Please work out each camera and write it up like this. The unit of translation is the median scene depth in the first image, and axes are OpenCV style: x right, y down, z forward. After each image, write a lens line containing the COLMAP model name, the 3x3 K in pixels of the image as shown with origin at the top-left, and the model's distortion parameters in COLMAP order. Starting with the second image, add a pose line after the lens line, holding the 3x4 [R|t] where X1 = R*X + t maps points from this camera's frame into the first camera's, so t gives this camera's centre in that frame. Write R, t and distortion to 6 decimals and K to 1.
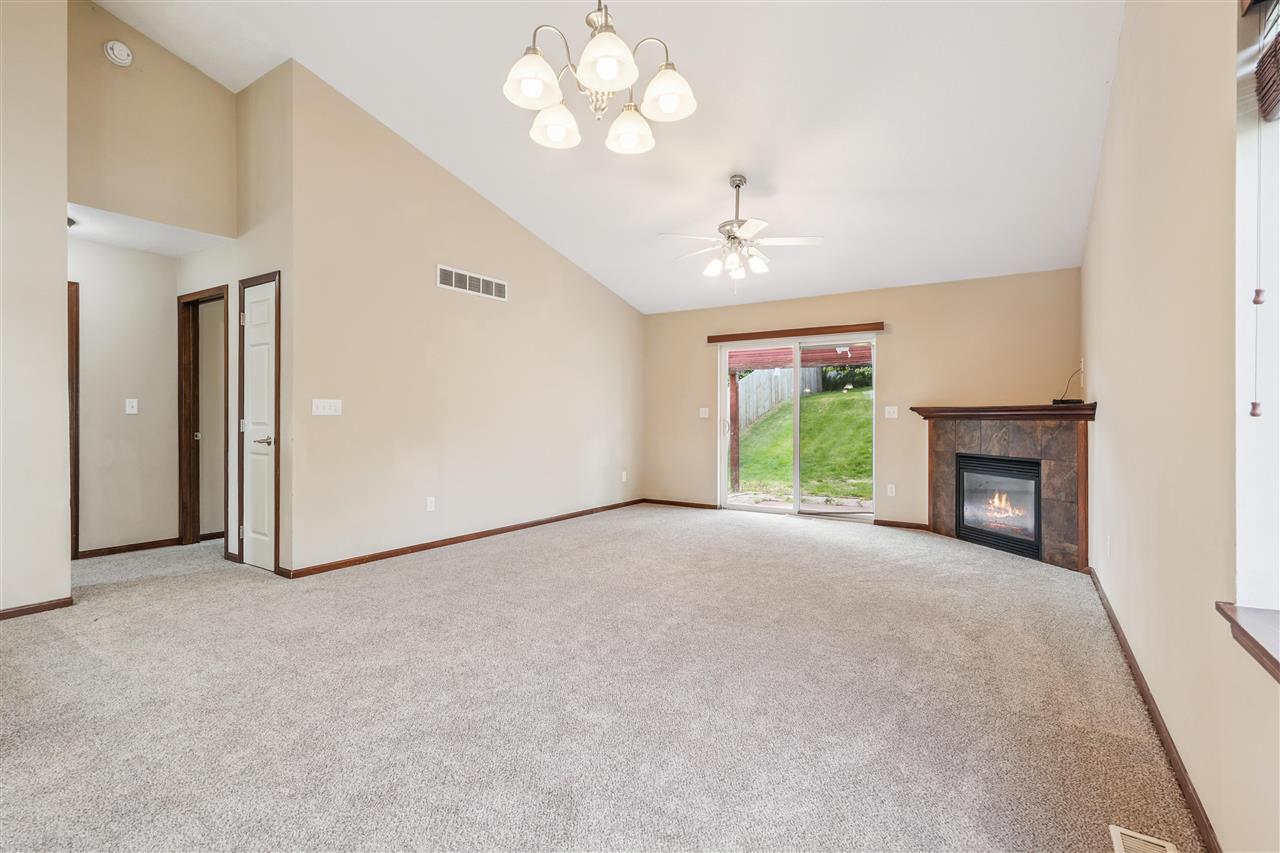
lens RADIAL K [[595.9, 0, 640.0], [0, 595.9, 426.5], [0, 0, 1]] dist [0.001077, 0.000120]
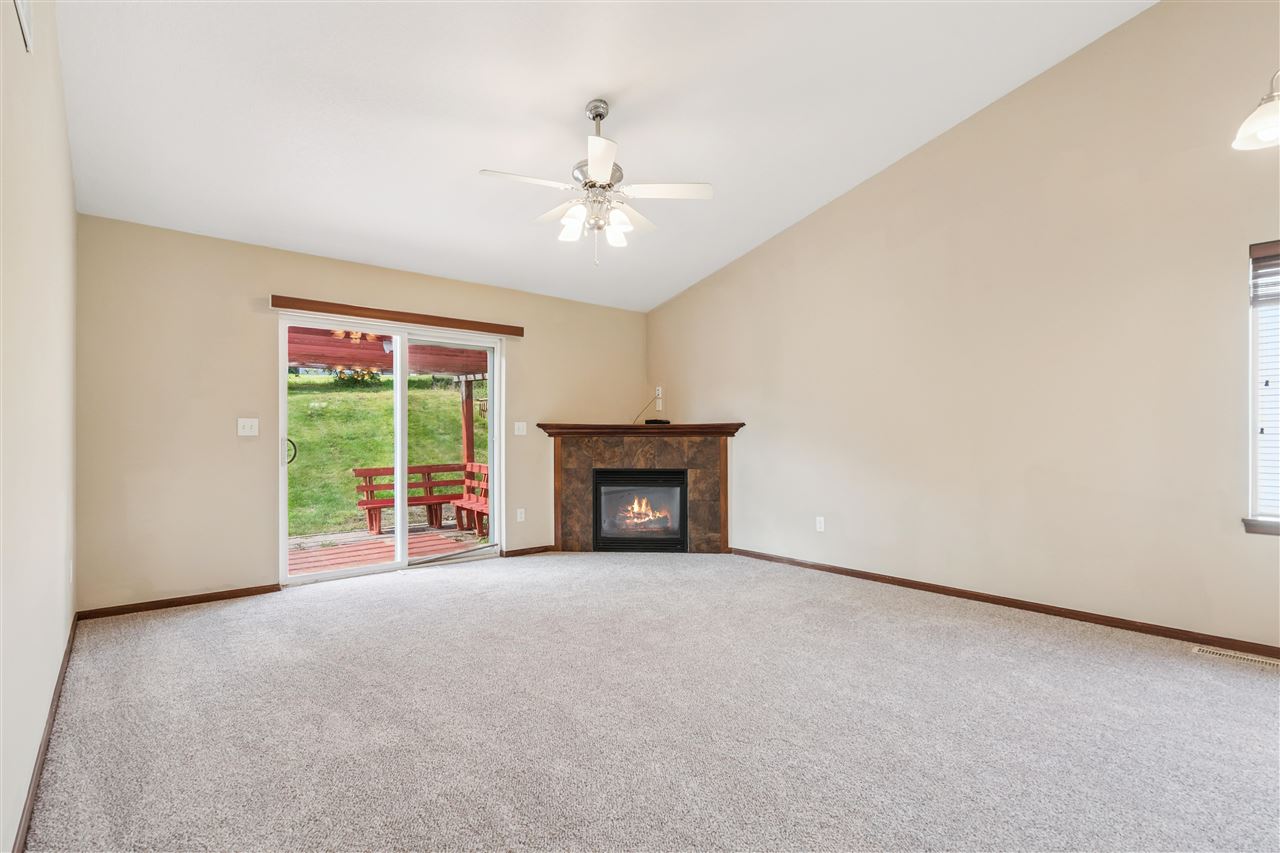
lens RADIAL K [[597.1, 0, 637.2], [0, 597.1, 443.9], [0, 0, 1]] dist [-0.000495, -0.000239]
pose [[0.274700, -0.016090, 0.961395, -0.490571], [0.015301, 0.999807, 0.012361, -0.011671], [-0.961408, 0.011315, 0.274893, 0.713059]]
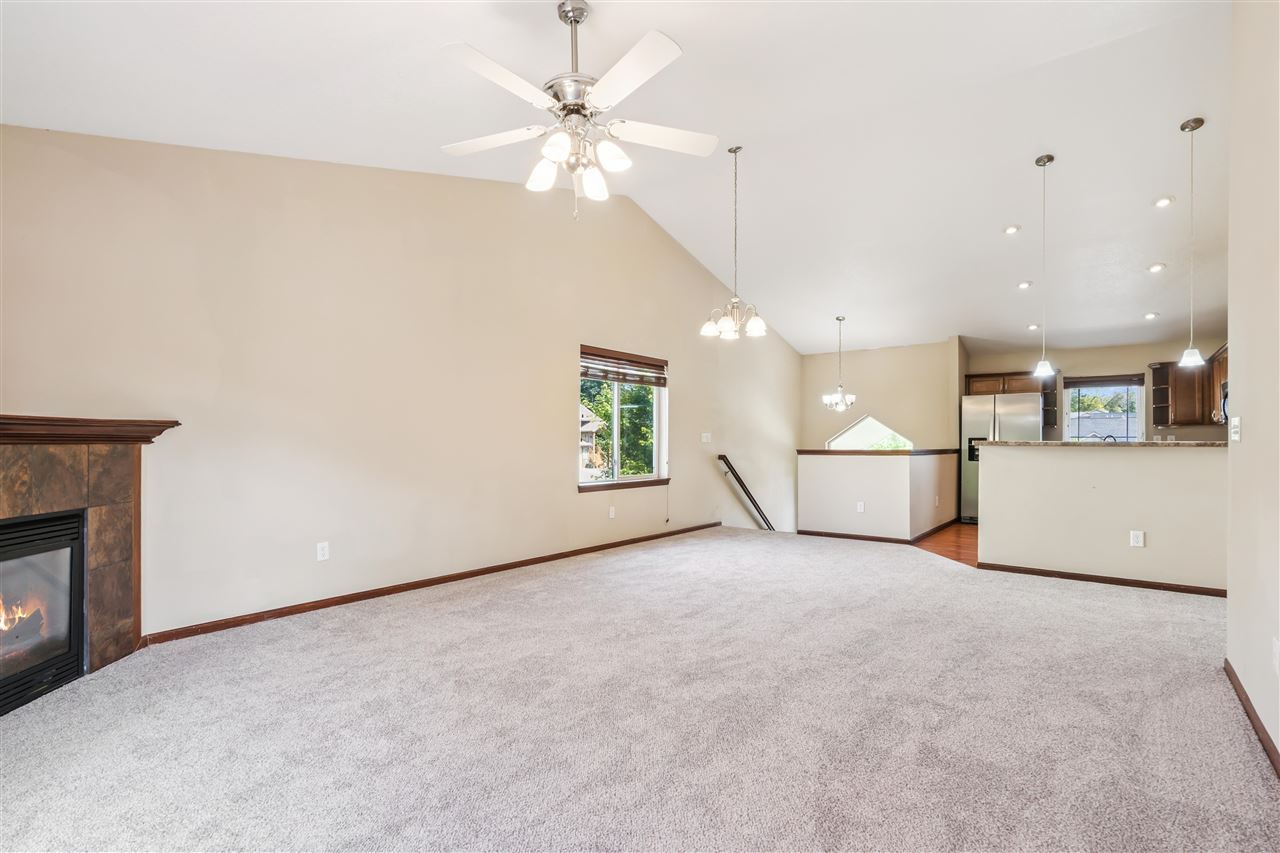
lens RADIAL K [[597.1, 0, 637.2], [0, 597.1, 443.9], [0, 0, 1]] dist [-0.000495, -0.000239]
pose [[-0.995381, -0.004408, 0.095907, 0.047410], [-0.002618, 0.999820, 0.018779, -0.022164], [-0.095973, 0.018441, -0.995213, 1.453421]]
